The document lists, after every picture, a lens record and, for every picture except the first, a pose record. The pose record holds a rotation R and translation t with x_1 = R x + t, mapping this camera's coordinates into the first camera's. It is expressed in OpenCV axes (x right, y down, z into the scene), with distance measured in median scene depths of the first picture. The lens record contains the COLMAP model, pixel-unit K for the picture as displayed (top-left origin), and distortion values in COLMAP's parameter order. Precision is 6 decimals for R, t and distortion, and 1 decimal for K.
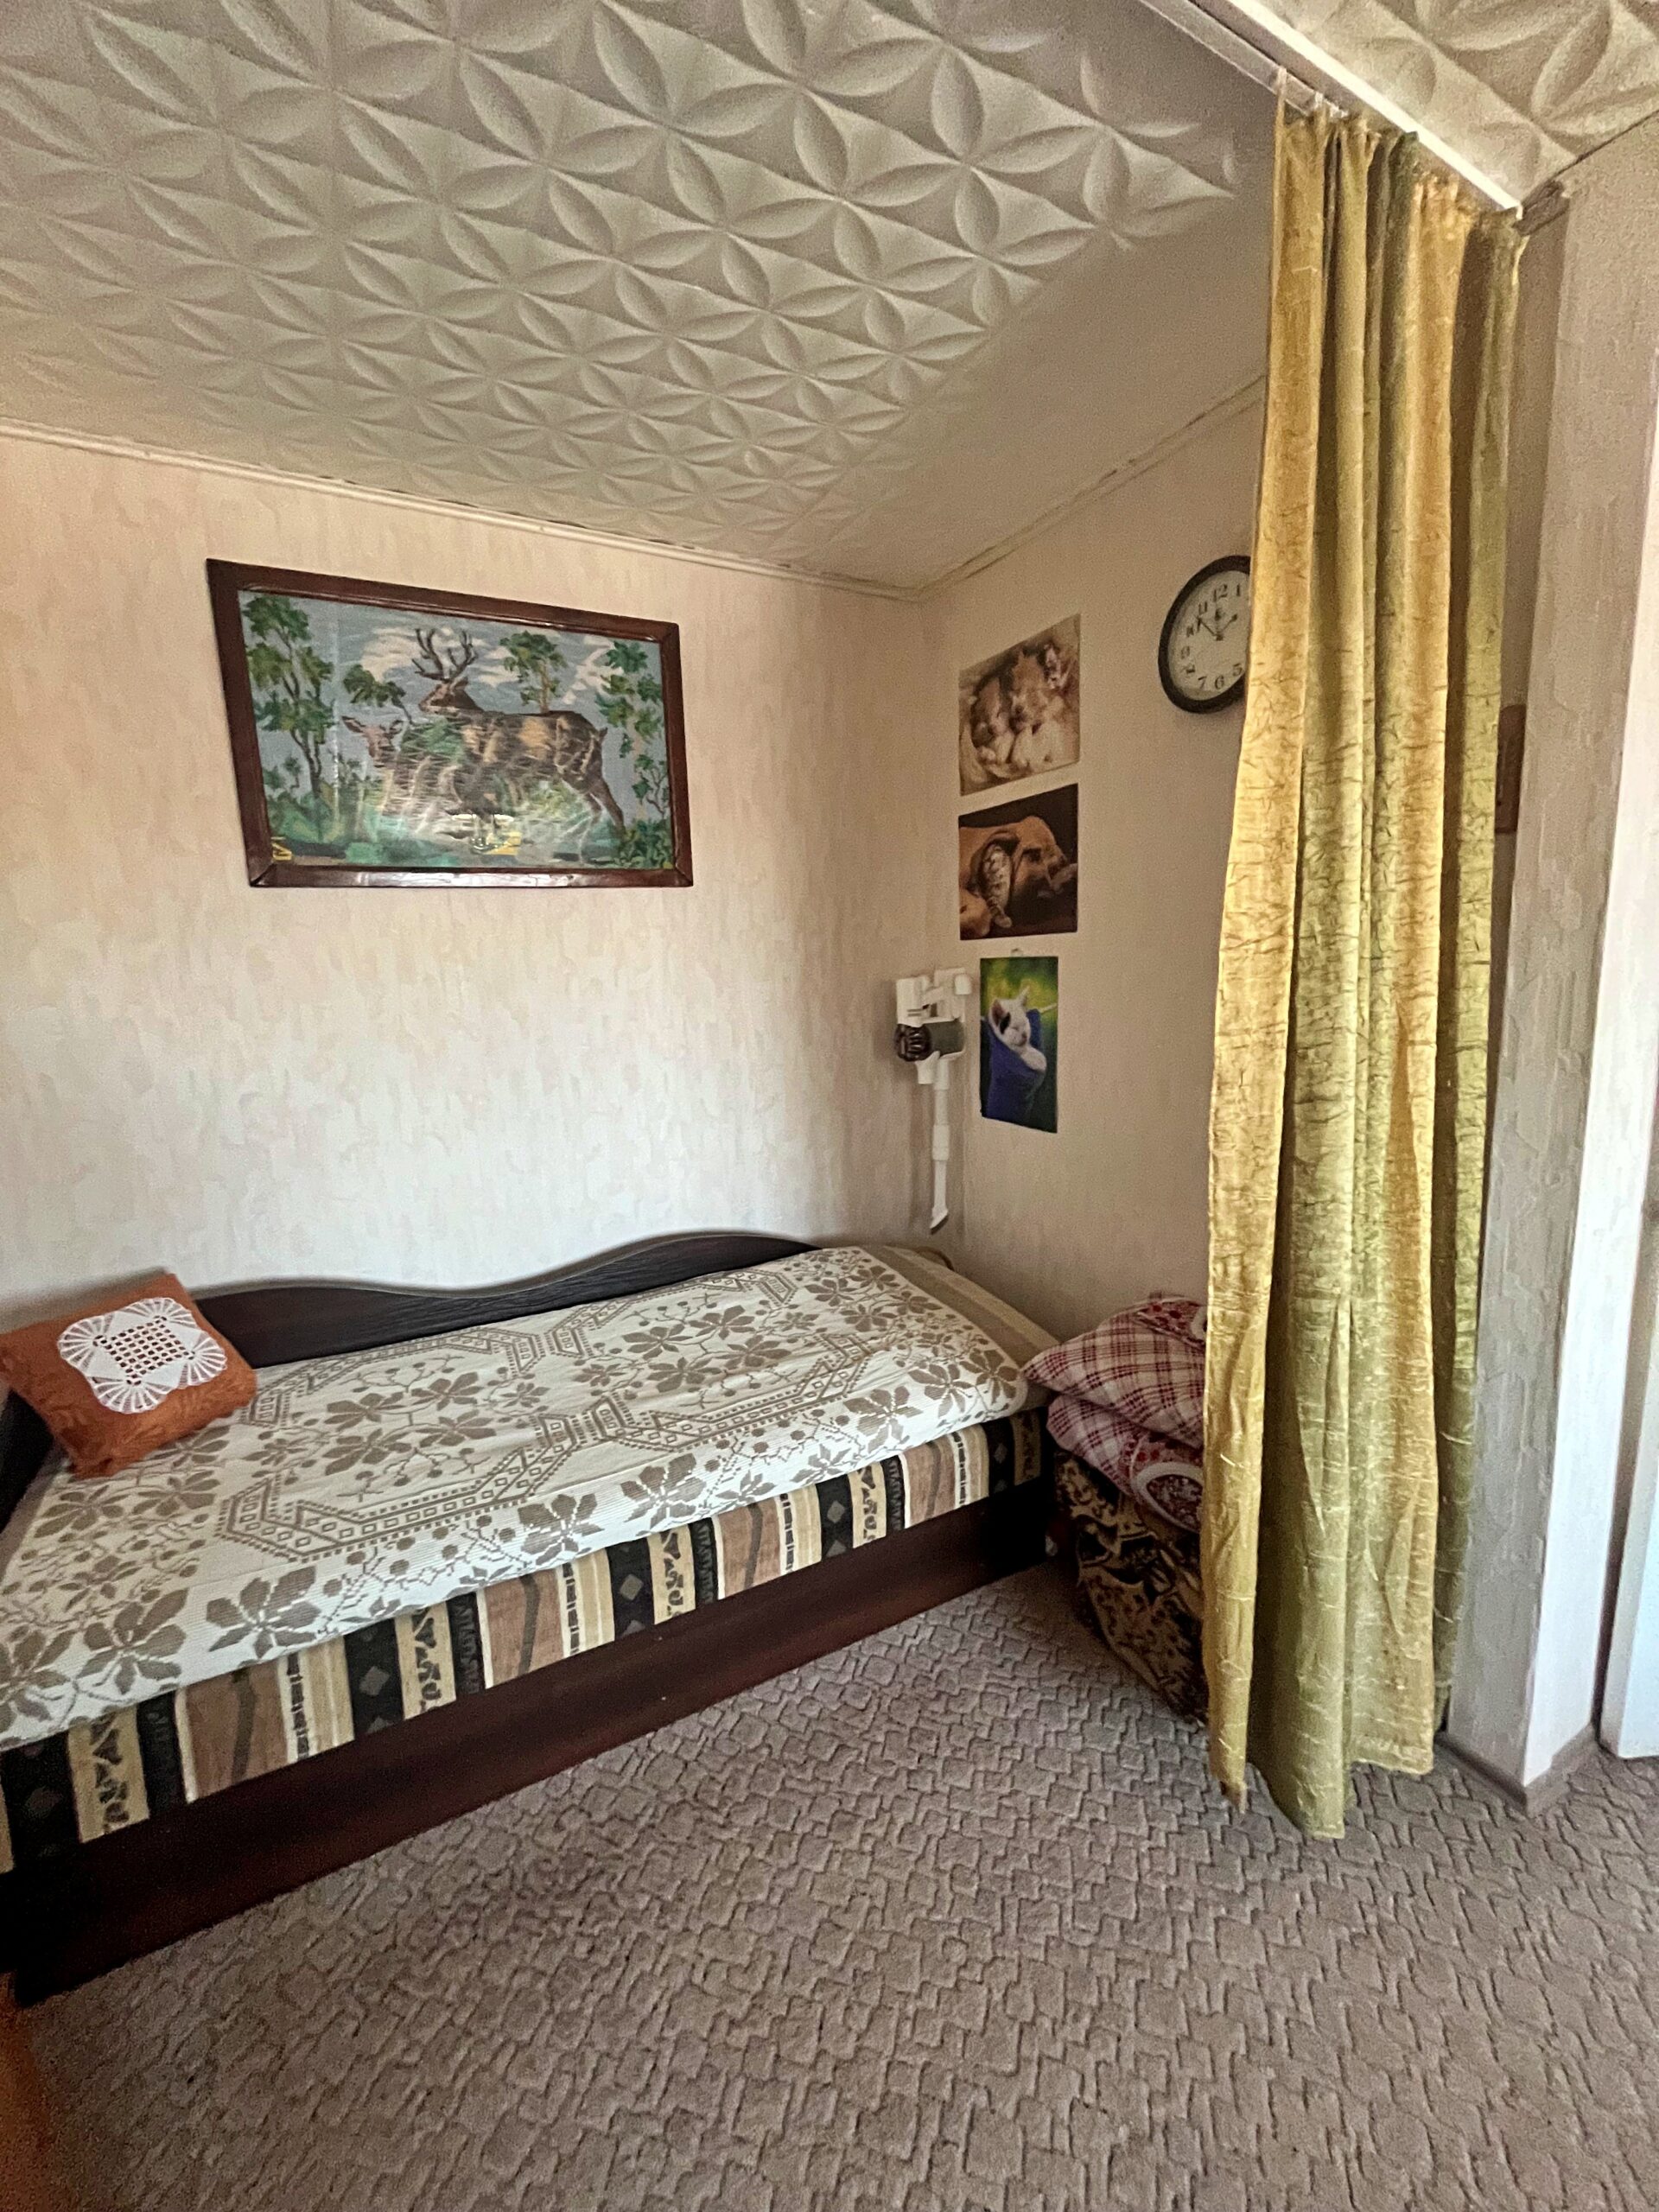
lens RADIAL K [[895.7, 0, 843.5], [0, 895.7, 1098.8], [0, 0, 1]] dist [-0.004463, 0.001470]
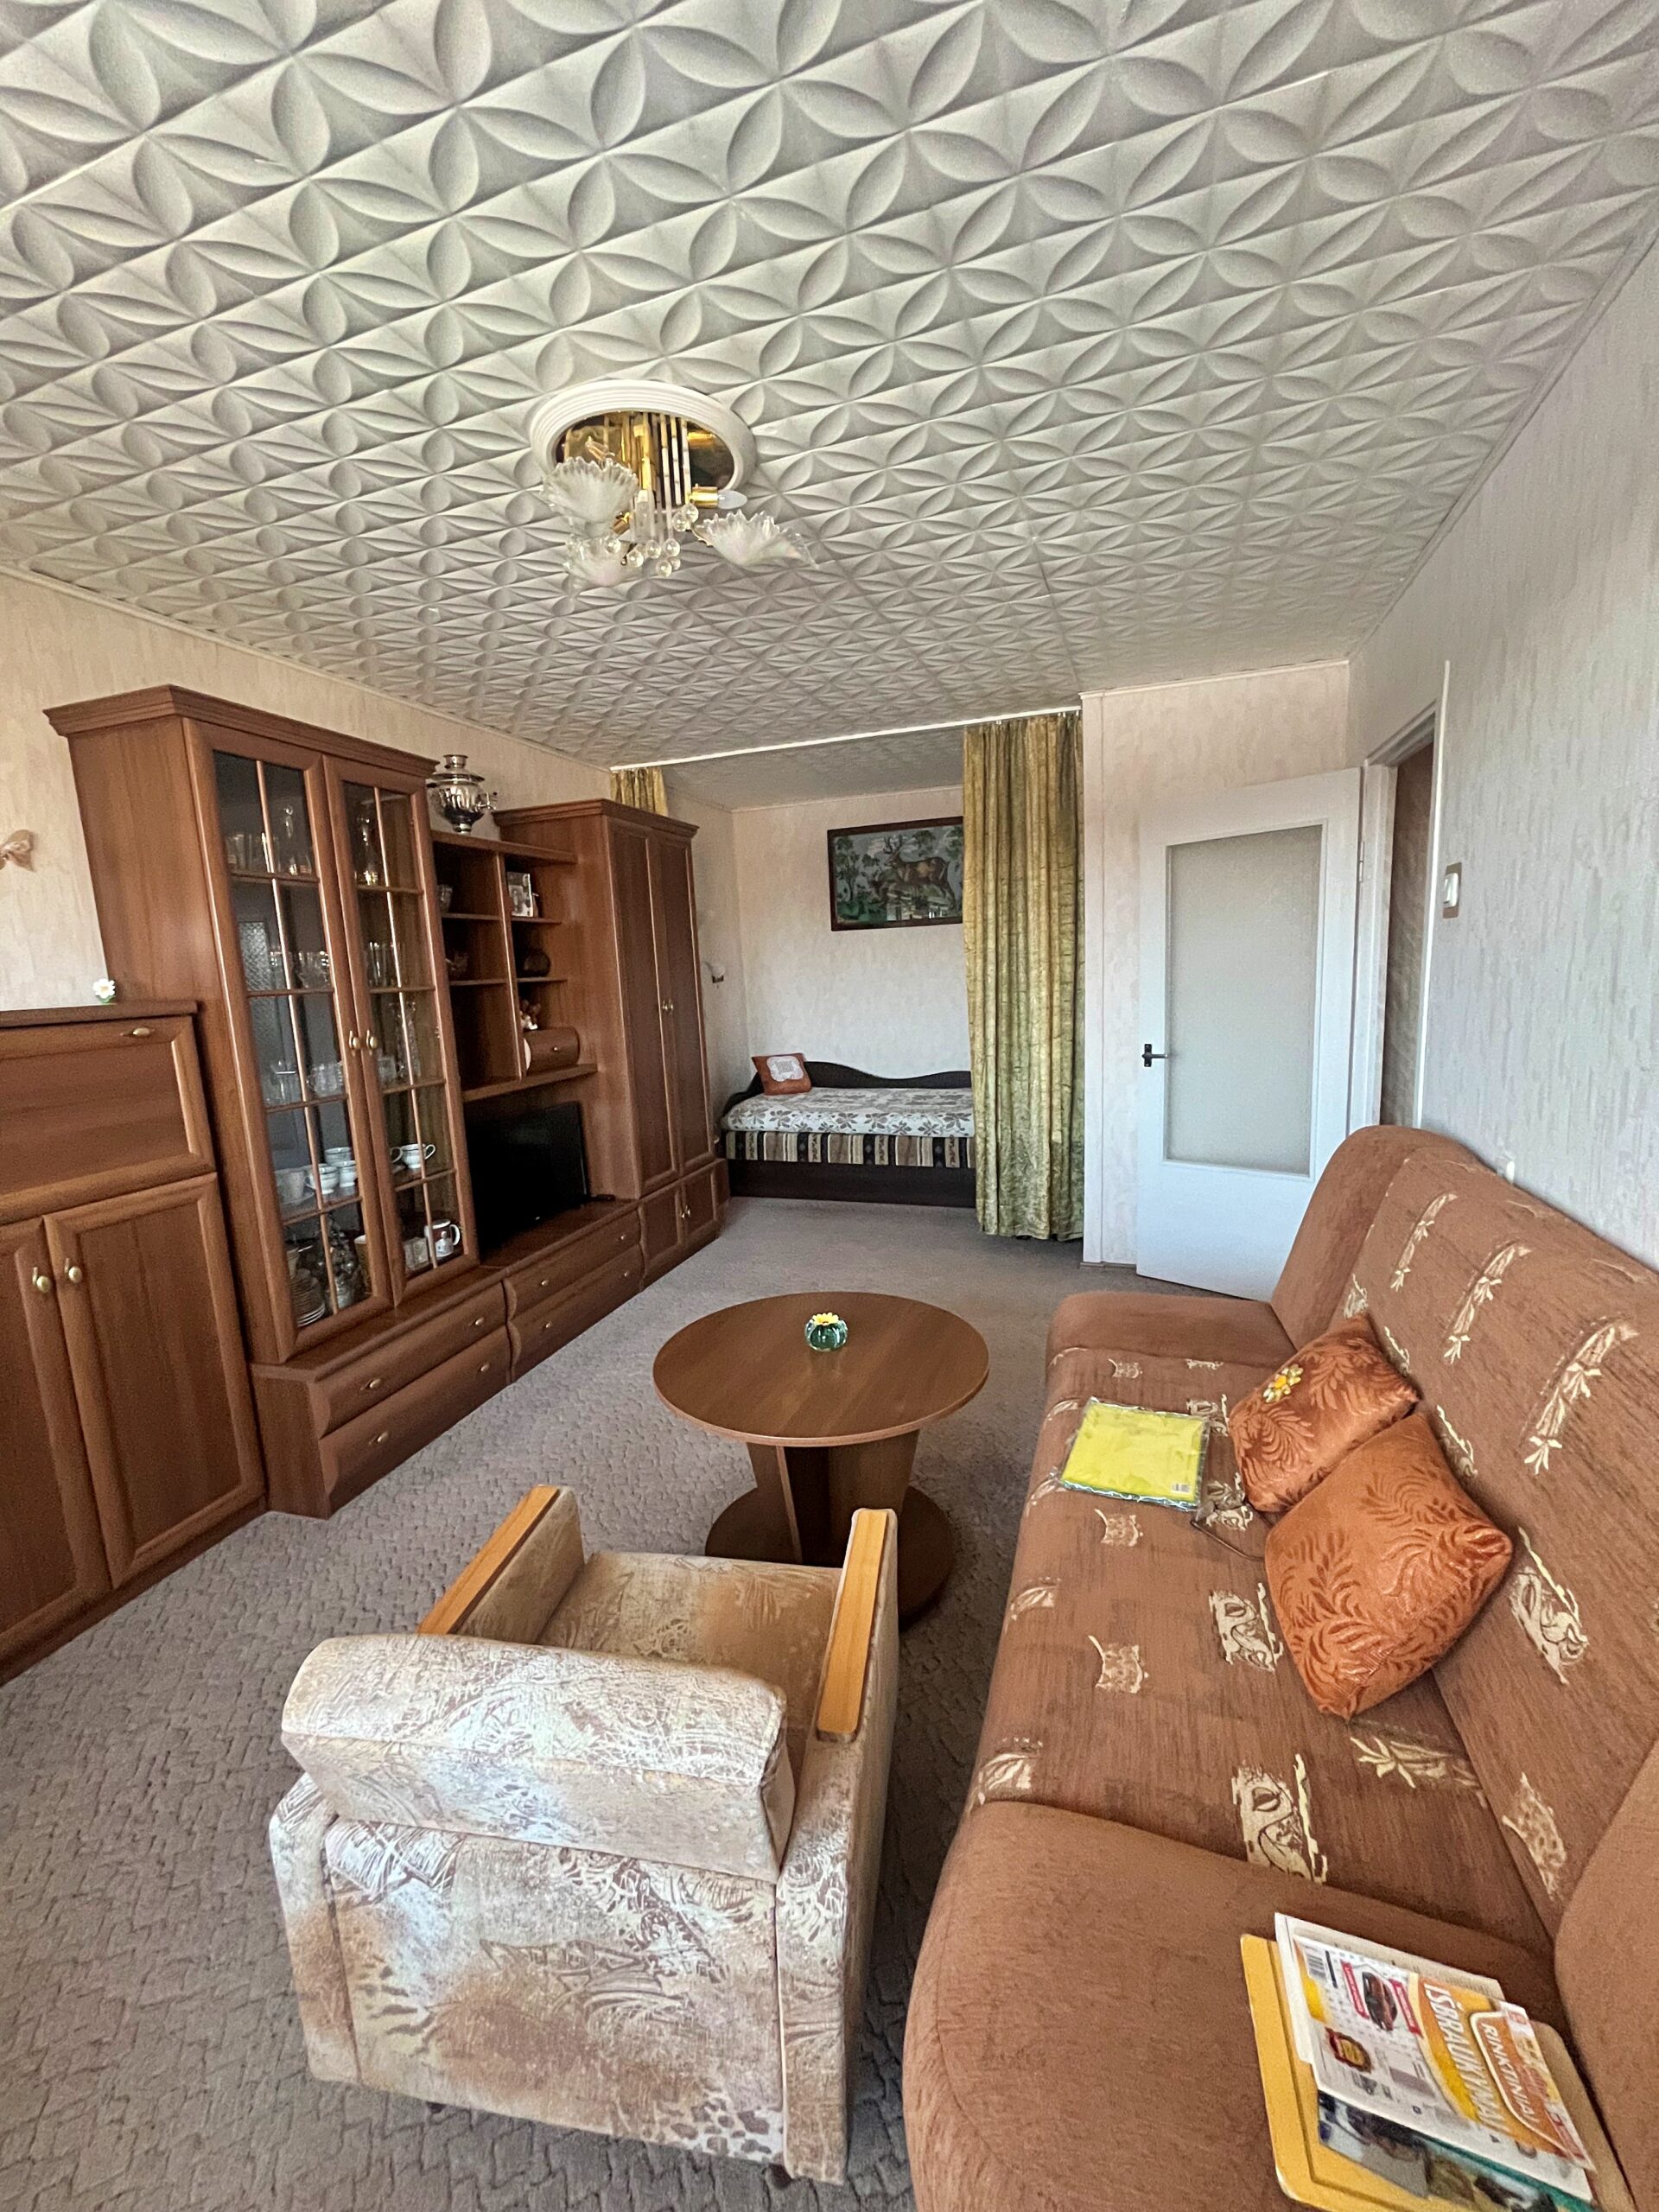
lens RADIAL K [[895.7, 0, 827.7], [0, 895.7, 1101.3], [0, 0, 1]] dist [-0.004463, 0.001470]
pose [[0.667048, 0.110214, -0.736817, 1.691650], [-0.106641, 0.992938, 0.051982, 0.188539], [0.737343, 0.043900, 0.674090, -1.078300]]
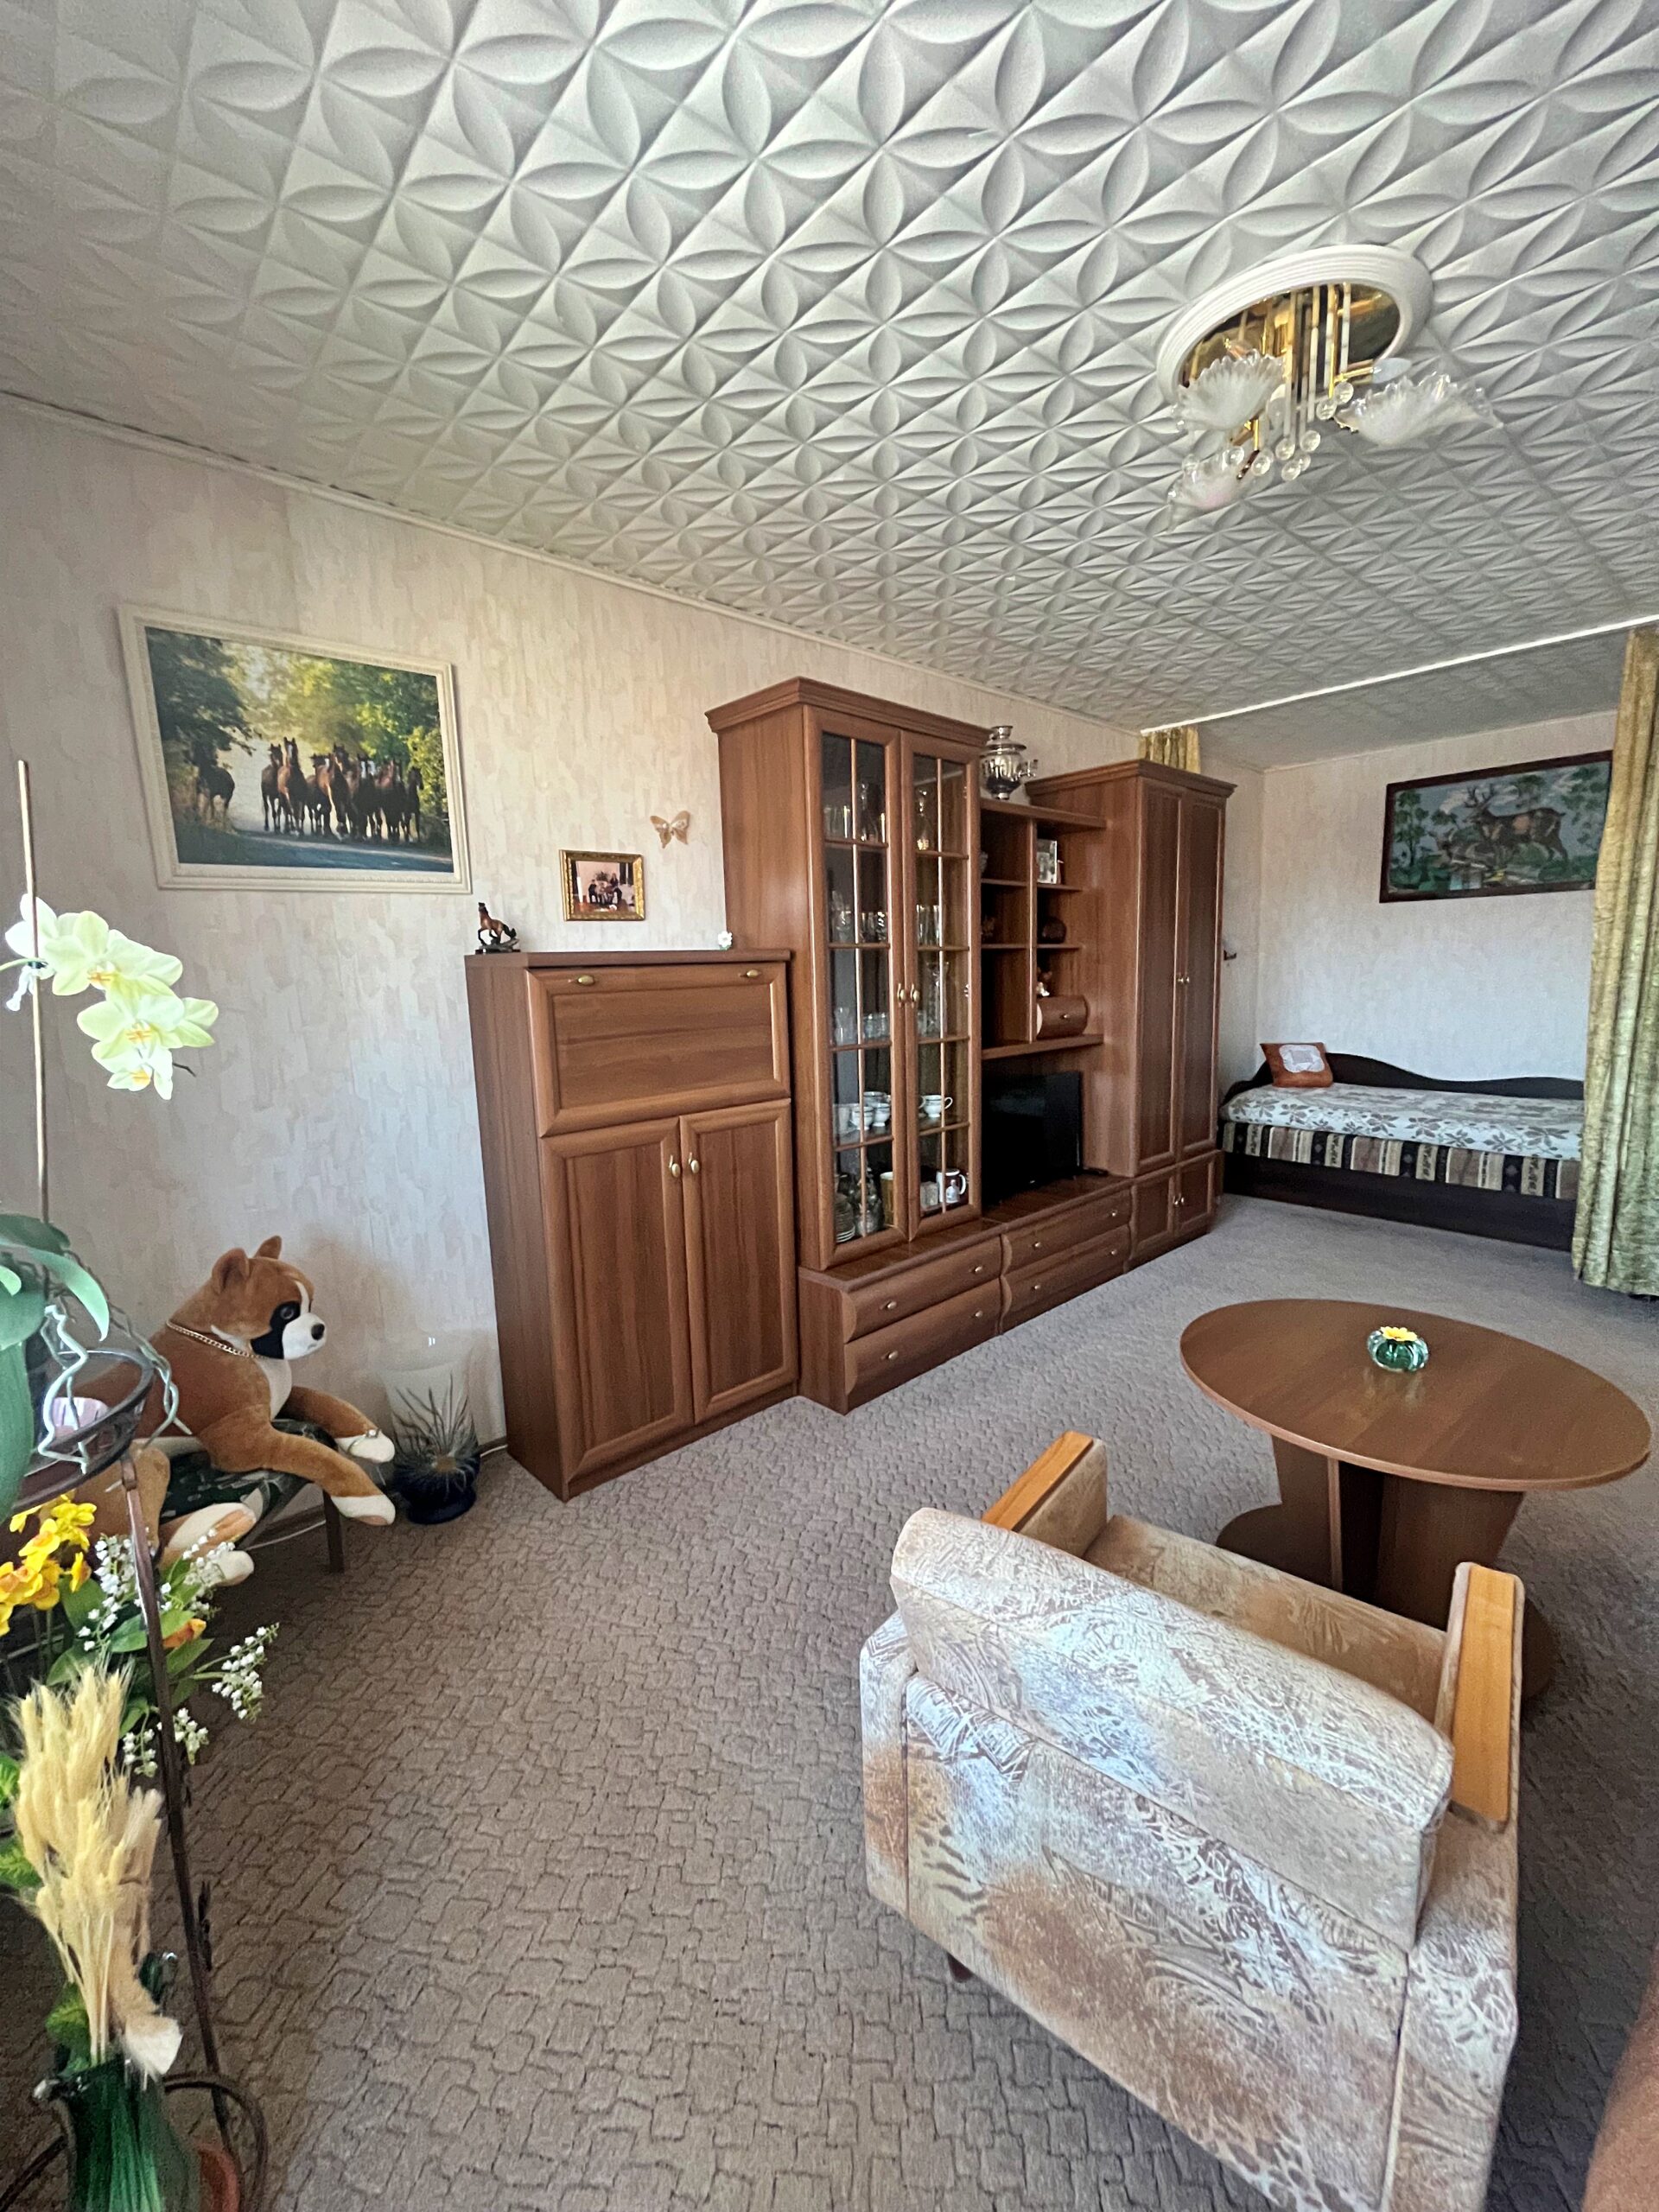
lens RADIAL K [[895.7, 0, 827.2], [0, 895.7, 1101.0], [0, 0, 1]] dist [-0.004463, 0.001470]
pose [[0.222548, 0.166126, -0.960664, 1.632453], [-0.156797, 0.978646, 0.132912, 0.242846], [0.962230, 0.121050, 0.243844, -1.157094]]
